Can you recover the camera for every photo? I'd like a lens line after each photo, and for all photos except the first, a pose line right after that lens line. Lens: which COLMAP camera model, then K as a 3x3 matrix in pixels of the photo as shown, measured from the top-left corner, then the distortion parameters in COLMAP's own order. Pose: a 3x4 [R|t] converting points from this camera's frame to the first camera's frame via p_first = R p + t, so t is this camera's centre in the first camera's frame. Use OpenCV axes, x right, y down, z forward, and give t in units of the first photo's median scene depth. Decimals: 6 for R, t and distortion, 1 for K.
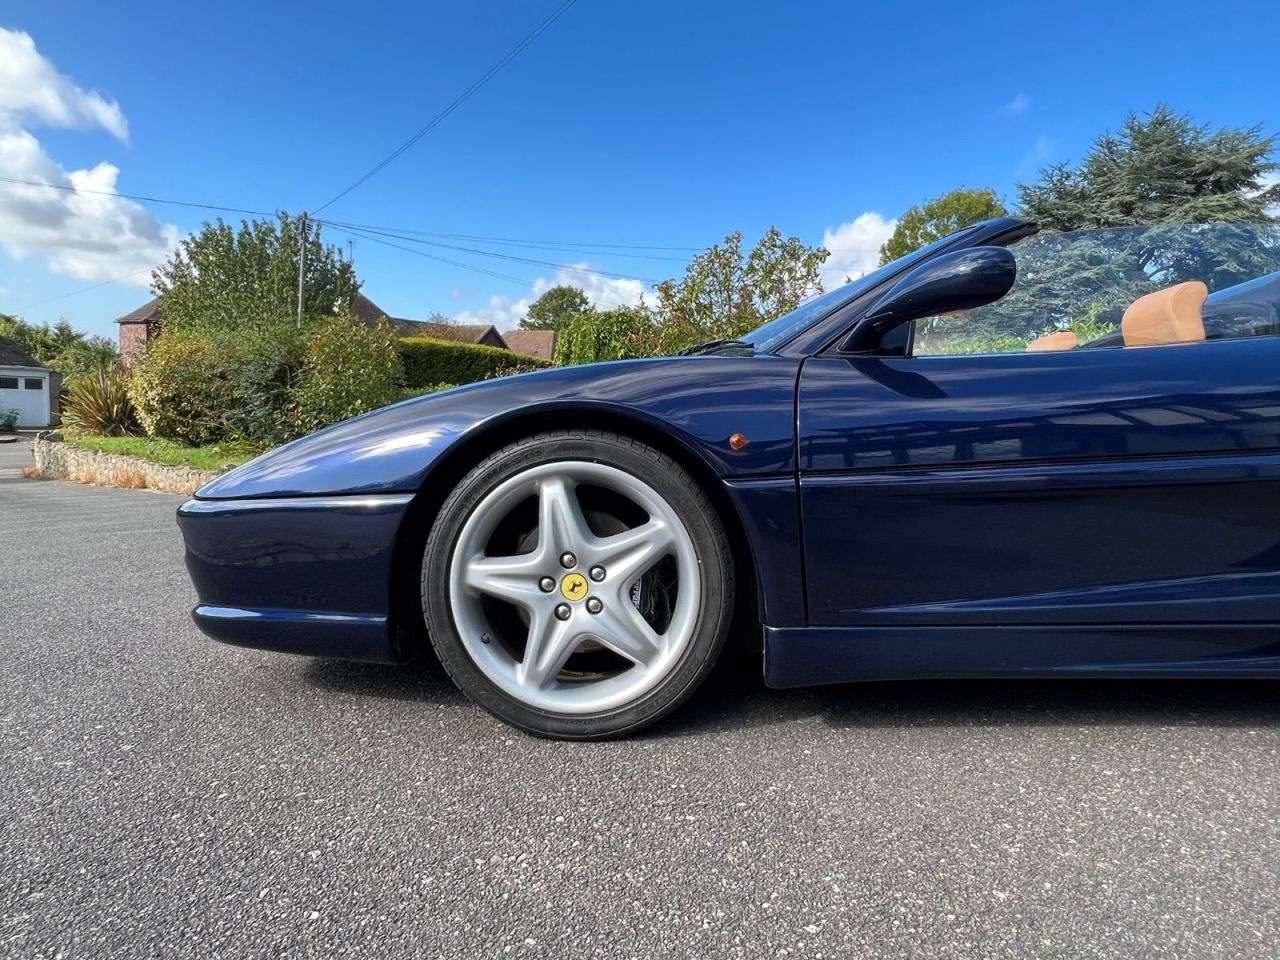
lens RADIAL K [[730.0, 0, 640.8], [0, 730.0, 477.3], [0, 0, 1]] dist [-0.006140, 0.002194]
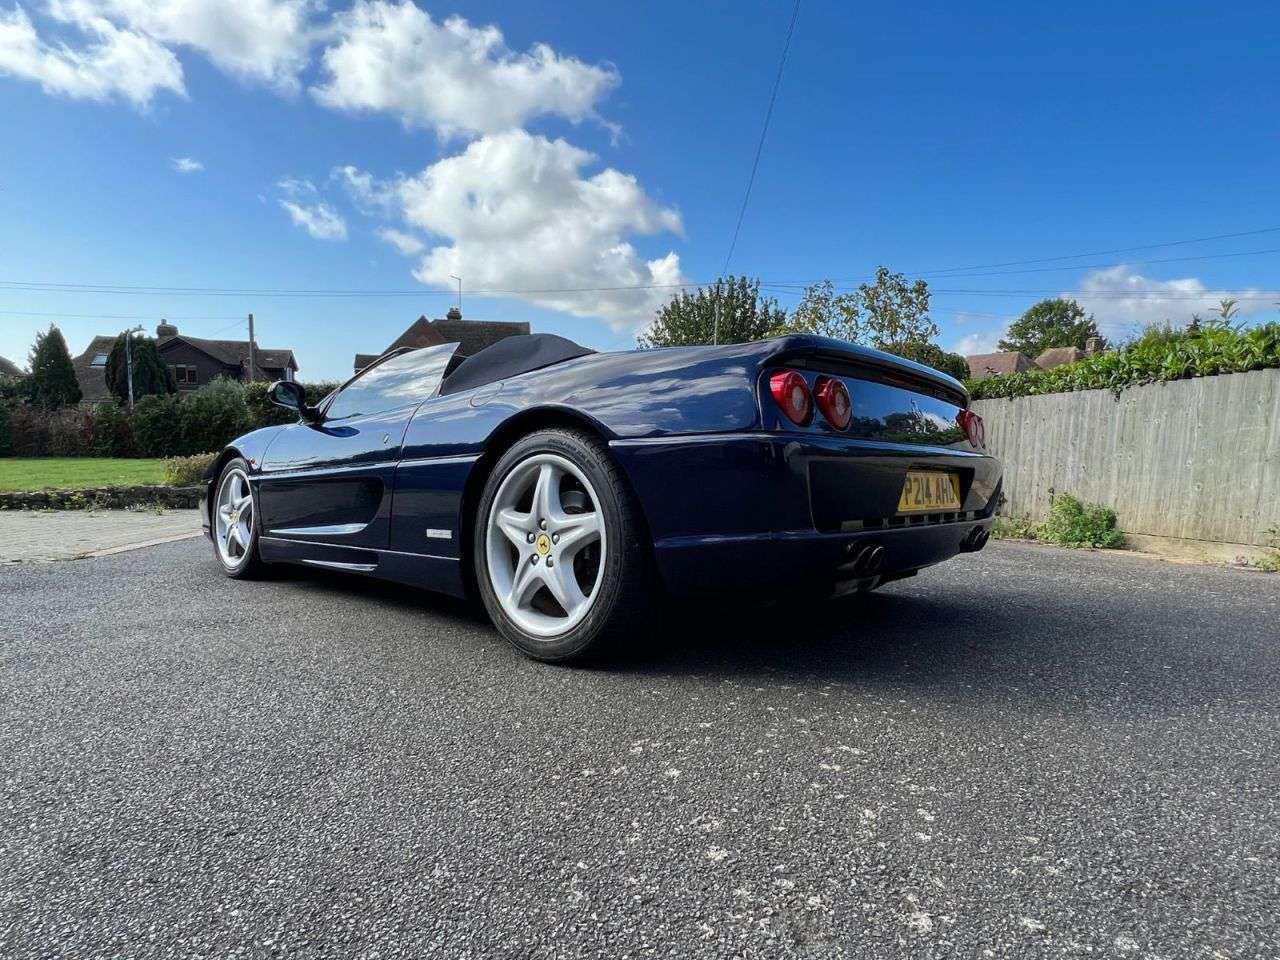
lens RADIAL K [[730.0, 0, 639.2], [0, 730.0, 475.9], [0, 0, 1]] dist [-0.006140, 0.002194]
pose [[0.788410, 0.011983, -0.615033, 0.123407], [-0.038627, 0.998802, -0.030055, 0.001122], [0.613936, 0.047453, 0.787928, -0.007435]]
